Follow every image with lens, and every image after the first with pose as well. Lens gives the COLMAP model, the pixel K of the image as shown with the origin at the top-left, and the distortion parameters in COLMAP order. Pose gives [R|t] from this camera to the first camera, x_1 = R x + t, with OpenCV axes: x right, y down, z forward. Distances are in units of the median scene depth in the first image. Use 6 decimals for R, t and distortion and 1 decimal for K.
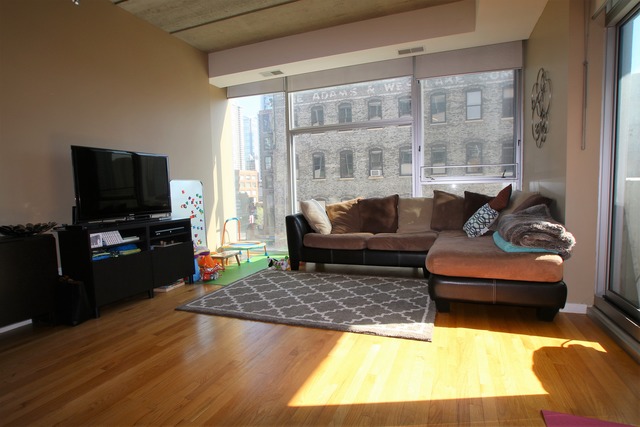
lens RADIAL K [[358.2, 0, 319.5], [0, 358.2, 227.6], [0, 0, 1]] dist [-0.045978, 0.000365]
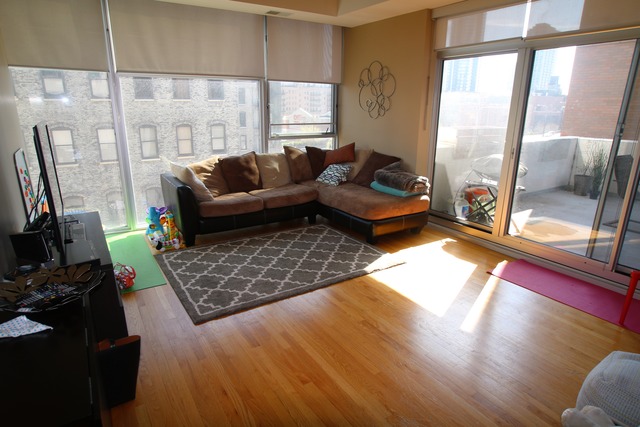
lens RADIAL K [[396.1, 0, 320.7], [0, 396.1, 226.1], [0, 0, 1]] dist [-0.068735, 0.043824]
pose [[0.564849, -0.218869, 0.795639, -0.880569], [0.058676, 0.972397, 0.225837, -0.178258], [-0.823106, -0.080878, 0.562099, 0.236350]]
